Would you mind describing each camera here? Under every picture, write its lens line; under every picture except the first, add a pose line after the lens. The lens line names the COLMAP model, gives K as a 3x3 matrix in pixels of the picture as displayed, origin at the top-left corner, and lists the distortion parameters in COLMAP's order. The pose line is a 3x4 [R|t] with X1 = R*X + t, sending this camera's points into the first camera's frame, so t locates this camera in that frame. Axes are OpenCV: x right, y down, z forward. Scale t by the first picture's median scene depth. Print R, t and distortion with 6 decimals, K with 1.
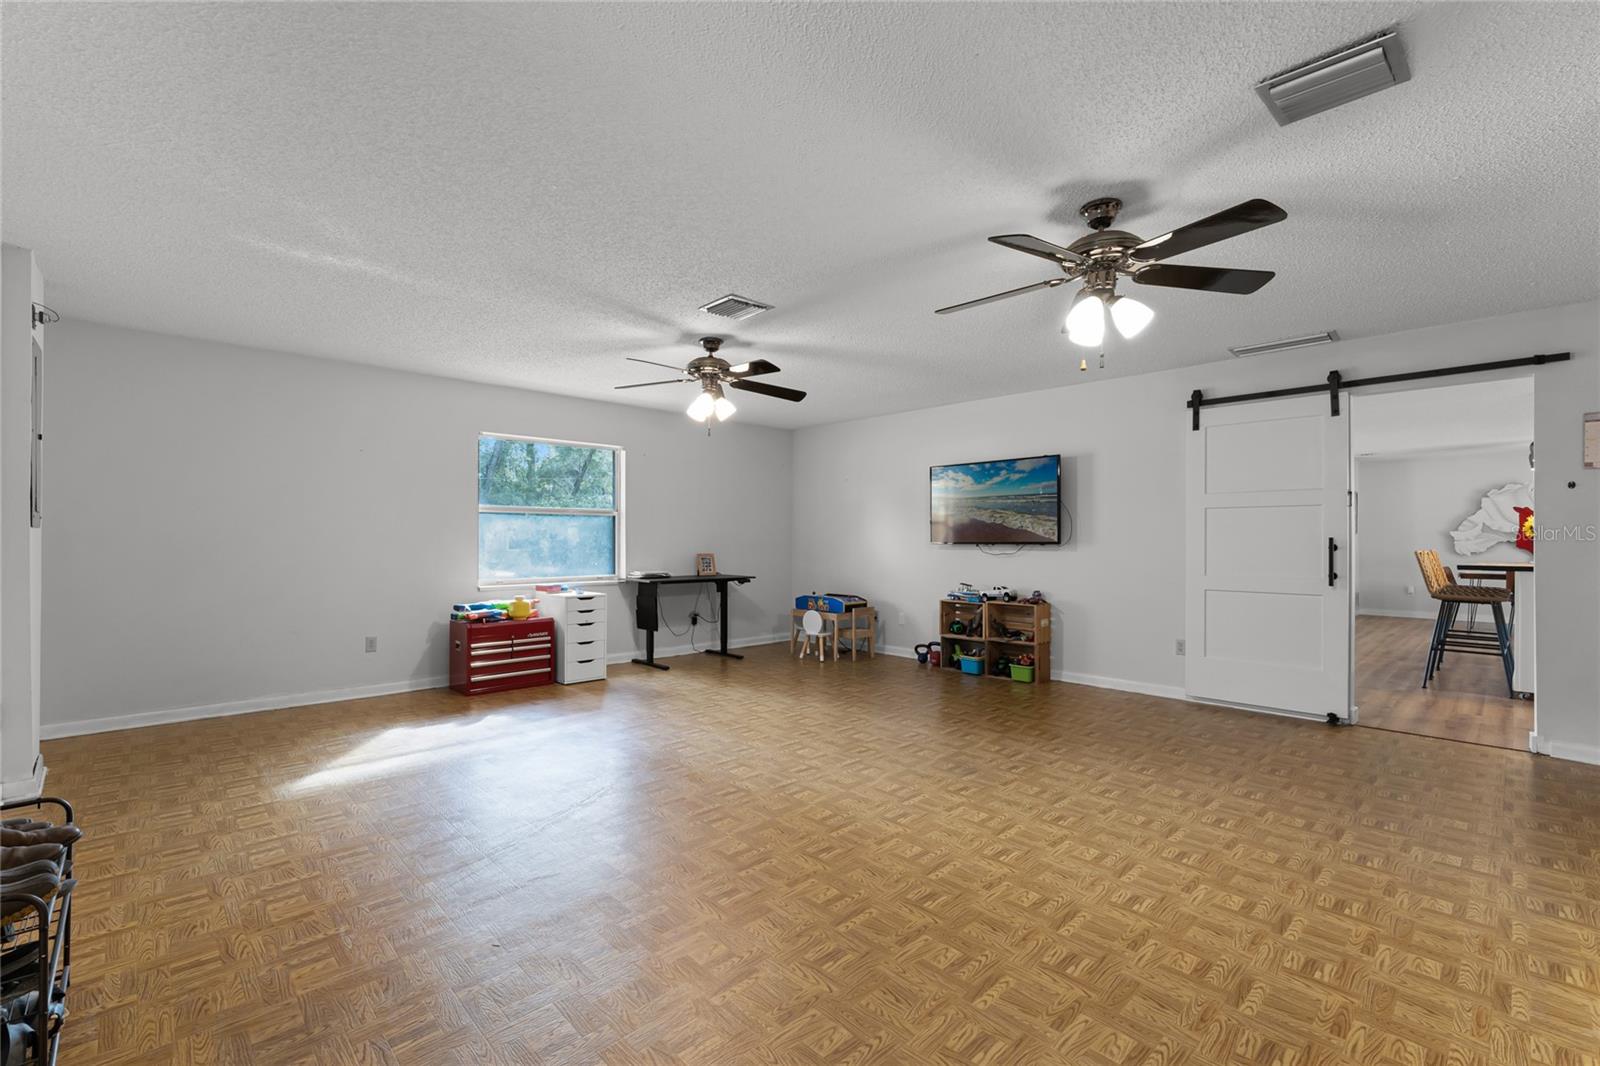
lens RADIAL K [[701.9, 0, 800.0], [0, 701.9, 533.0], [0, 0, 1]] dist [-0.001957, 0.000069]
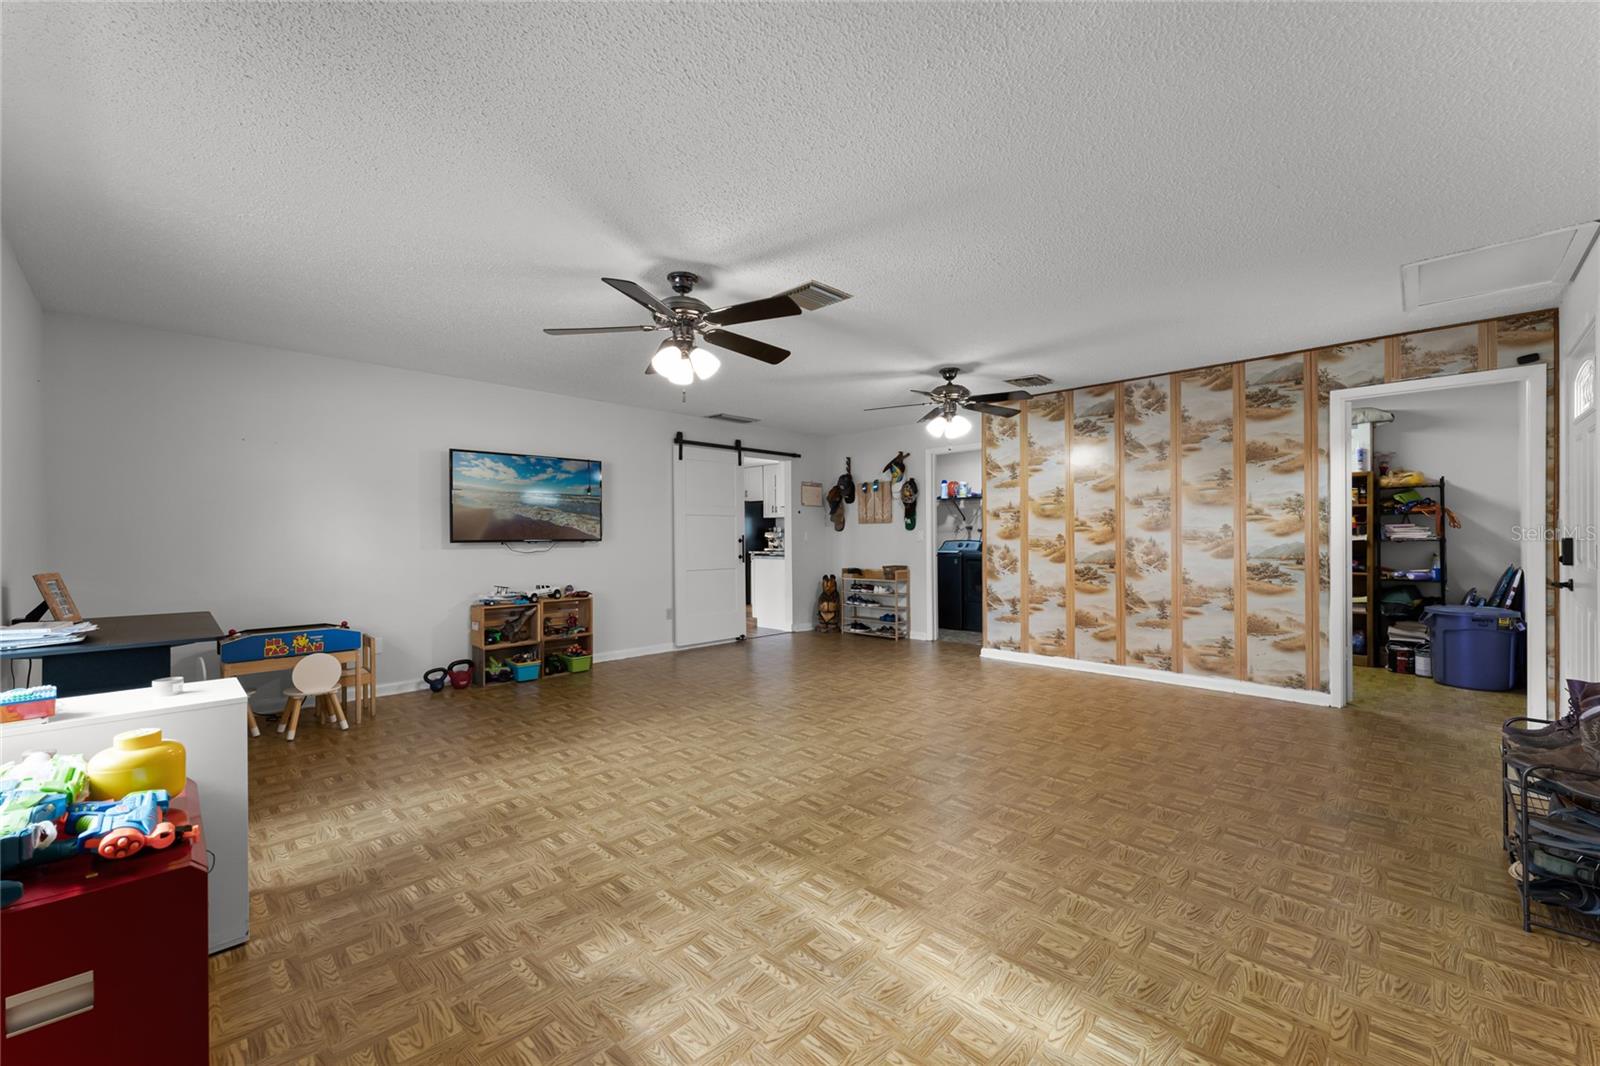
lens RADIAL K [[637.2, 0, 790.1], [0, 637.2, 537.6], [0, 0, 1]] dist [0.002344, 0.000251]
pose [[-0.026892, -0.004118, 0.999630, -0.822201], [-0.004937, 0.999980, 0.003987, 0.005990], [-0.999626, -0.004828, -0.026912, 0.897598]]
